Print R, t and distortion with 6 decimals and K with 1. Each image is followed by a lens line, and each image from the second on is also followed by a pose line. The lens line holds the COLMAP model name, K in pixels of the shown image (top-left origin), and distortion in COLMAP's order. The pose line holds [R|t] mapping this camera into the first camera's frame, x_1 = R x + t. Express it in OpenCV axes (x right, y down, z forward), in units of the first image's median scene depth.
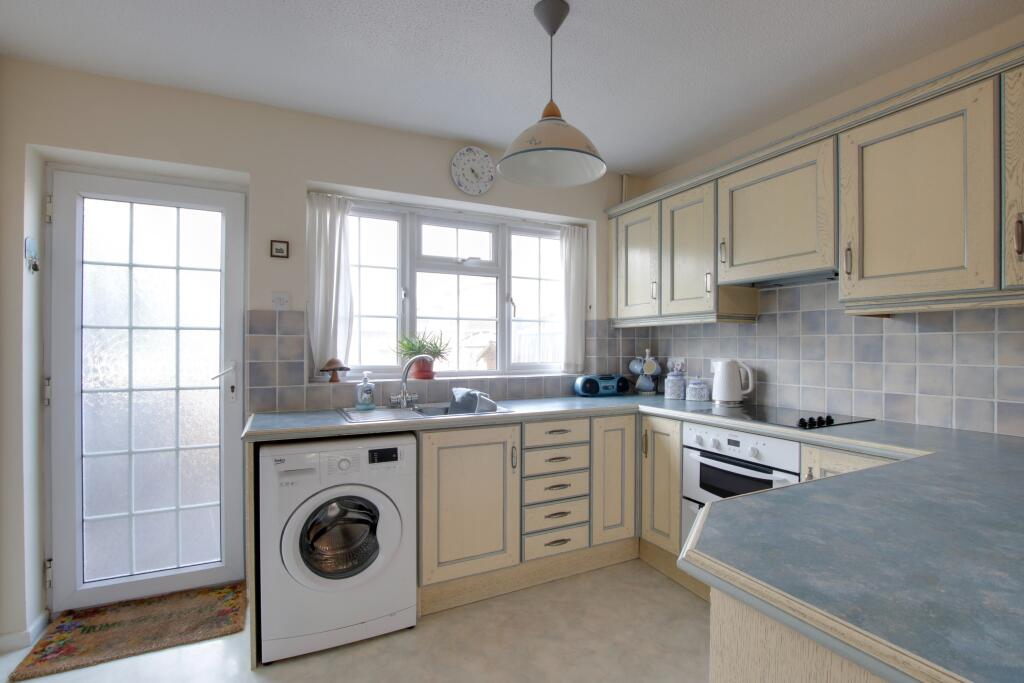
lens RADIAL K [[483.6, 0, 512.2], [0, 483.6, 346.1], [0, 0, 1]] dist [-0.027043, 0.001380]
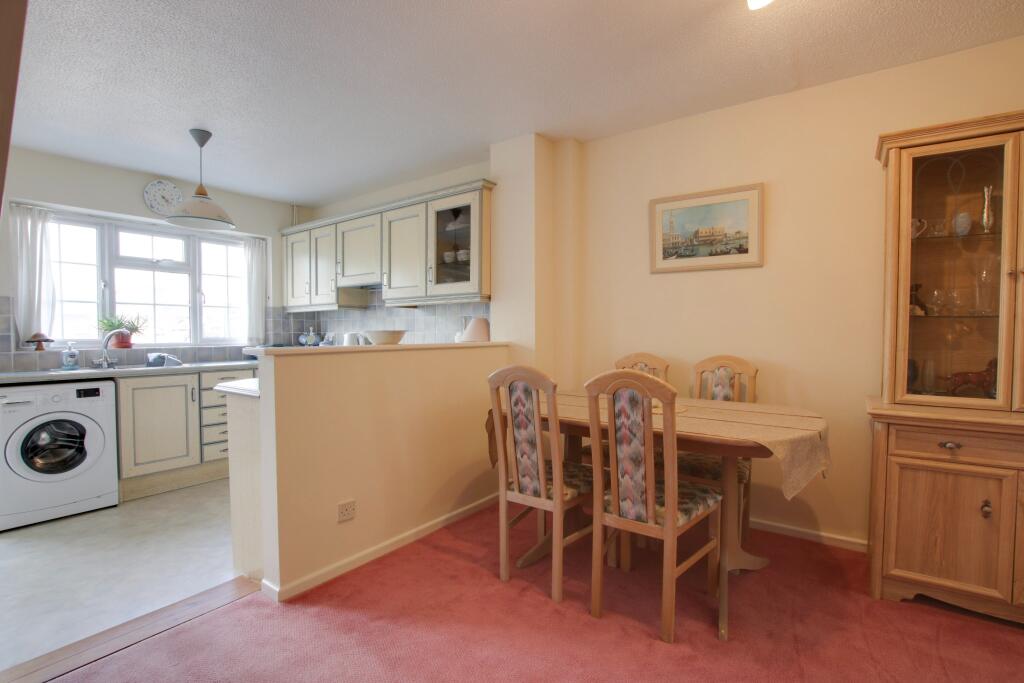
lens RADIAL K [[483.6, 0, 512.2], [0, 483.6, 346.1], [0, 0, 1]] dist [-0.027043, 0.001380]
pose [[0.886581, -0.017050, 0.462260, 0.173165], [0.004928, 0.999612, 0.027417, 0.031284], [-0.462548, -0.022029, 0.886321, -0.704071]]
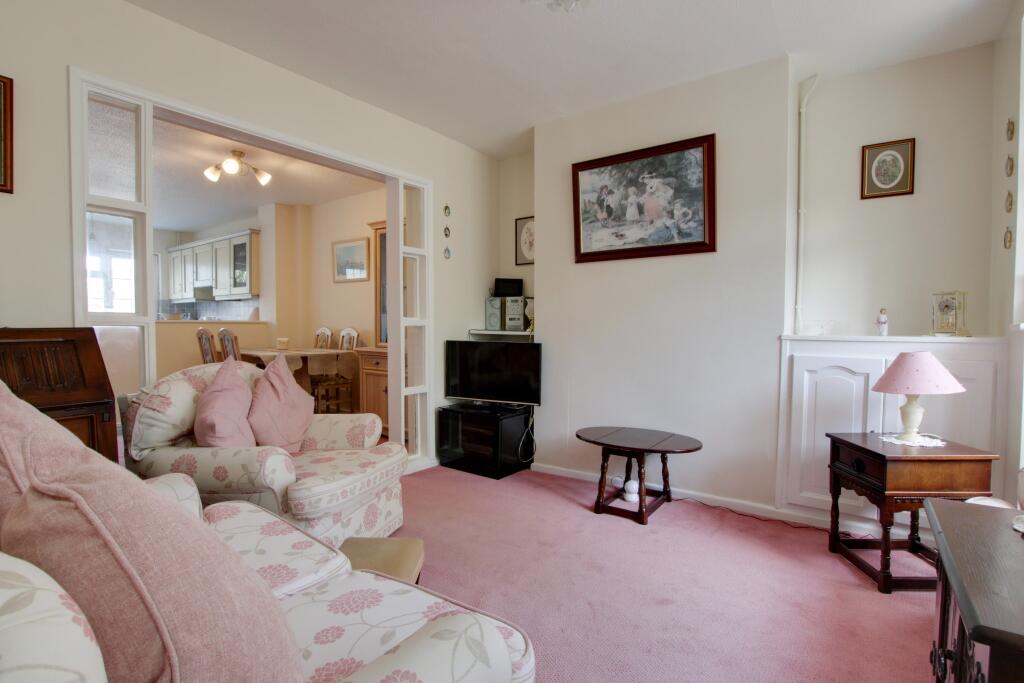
lens RADIAL K [[483.6, 0, 512.2], [0, 483.6, 346.1], [0, 0, 1]] dist [-0.027043, 0.001380]
pose [[0.884418, -0.025247, 0.466012, 0.680074], [0.001850, 0.998718, 0.050596, 0.058787], [-0.466692, -0.043885, 0.883331, -1.979895]]
